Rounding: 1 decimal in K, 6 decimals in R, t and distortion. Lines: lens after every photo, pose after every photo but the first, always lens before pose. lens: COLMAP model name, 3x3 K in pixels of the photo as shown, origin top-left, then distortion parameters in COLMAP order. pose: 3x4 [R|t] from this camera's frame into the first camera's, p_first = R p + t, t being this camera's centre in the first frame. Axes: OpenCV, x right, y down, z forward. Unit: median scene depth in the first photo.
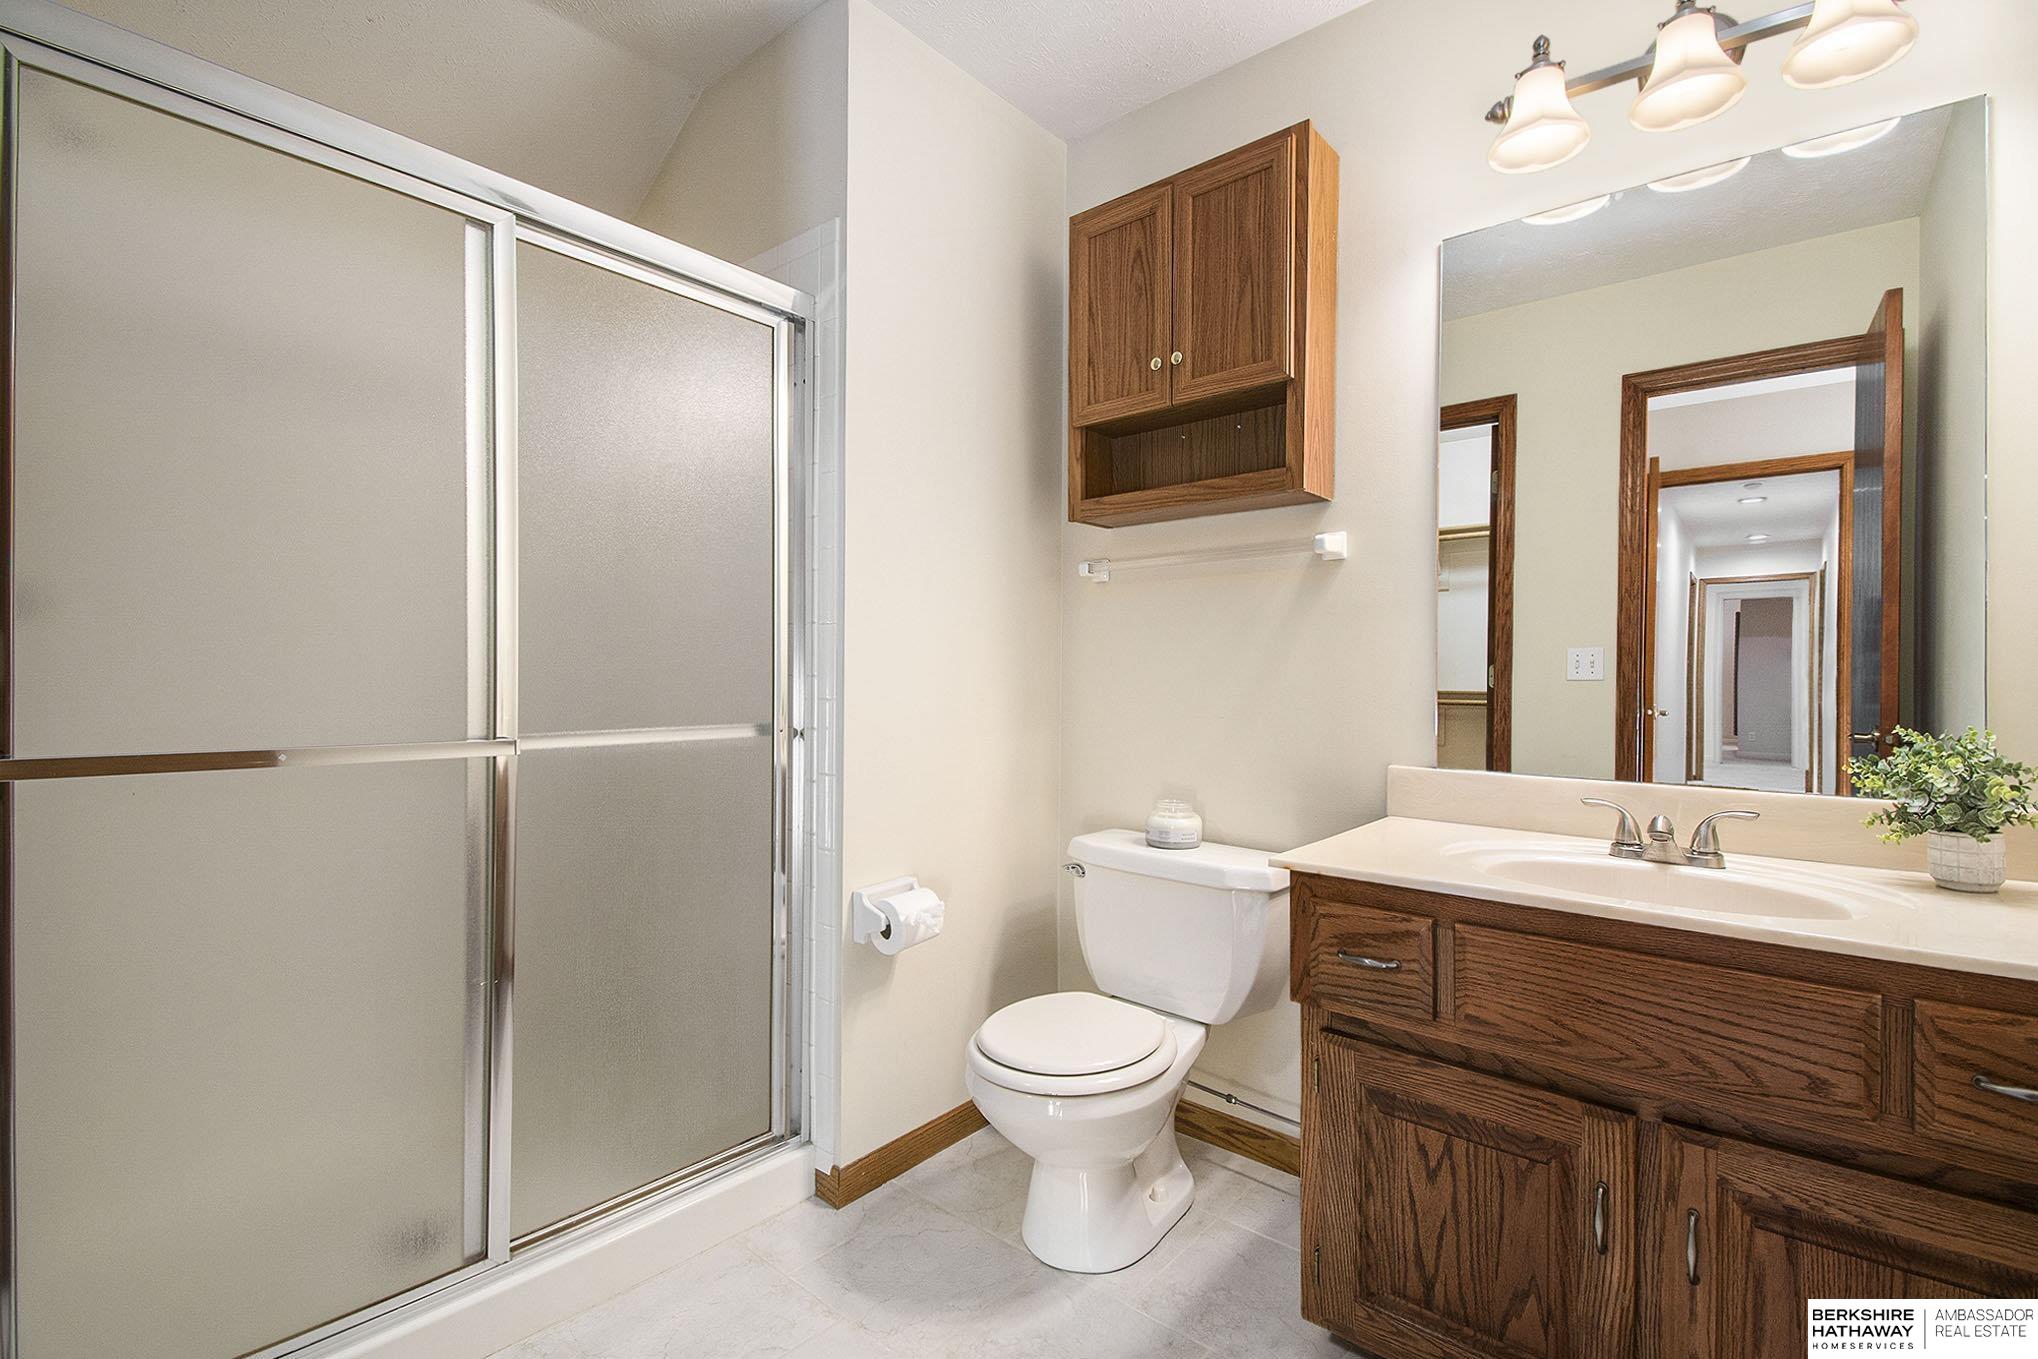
lens RADIAL K [[917.9, 0, 1019.4], [0, 917.9, 626.4], [0, 0, 1]] dist [-0.001195, -0.012828]
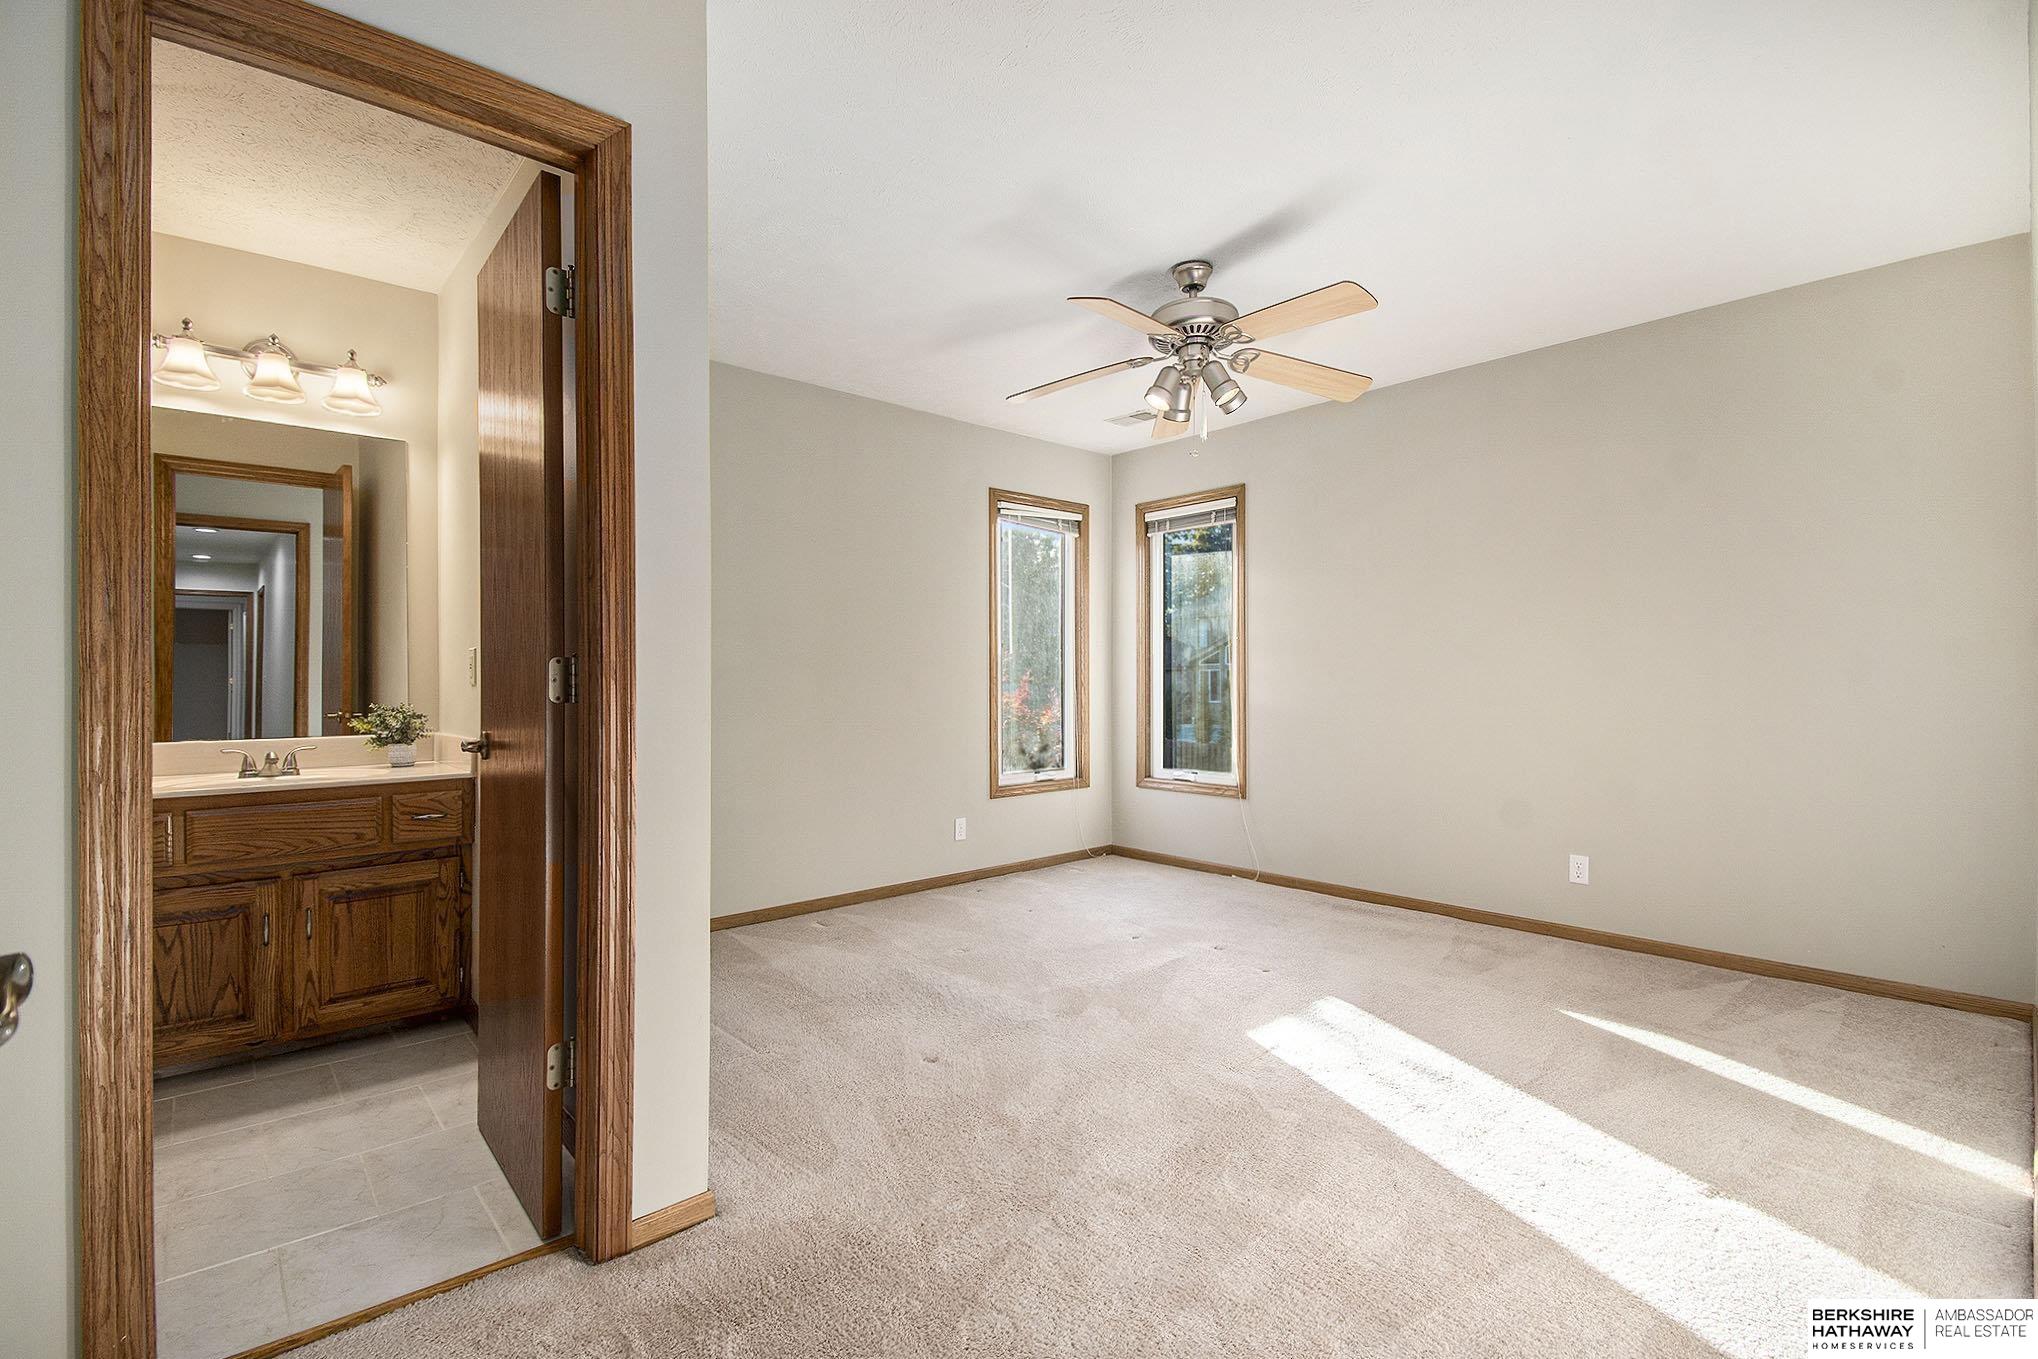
lens RADIAL K [[922.6, 0, 1019.0], [0, 922.6, 679.5], [0, 0, 1]] dist [0.000058, -0.023090]
pose [[0.131153, -0.004763, 0.991351, -1.205829], [-0.043760, 0.998986, 0.010589, -0.045270], [-0.990396, -0.044770, 0.130812, -0.981398]]
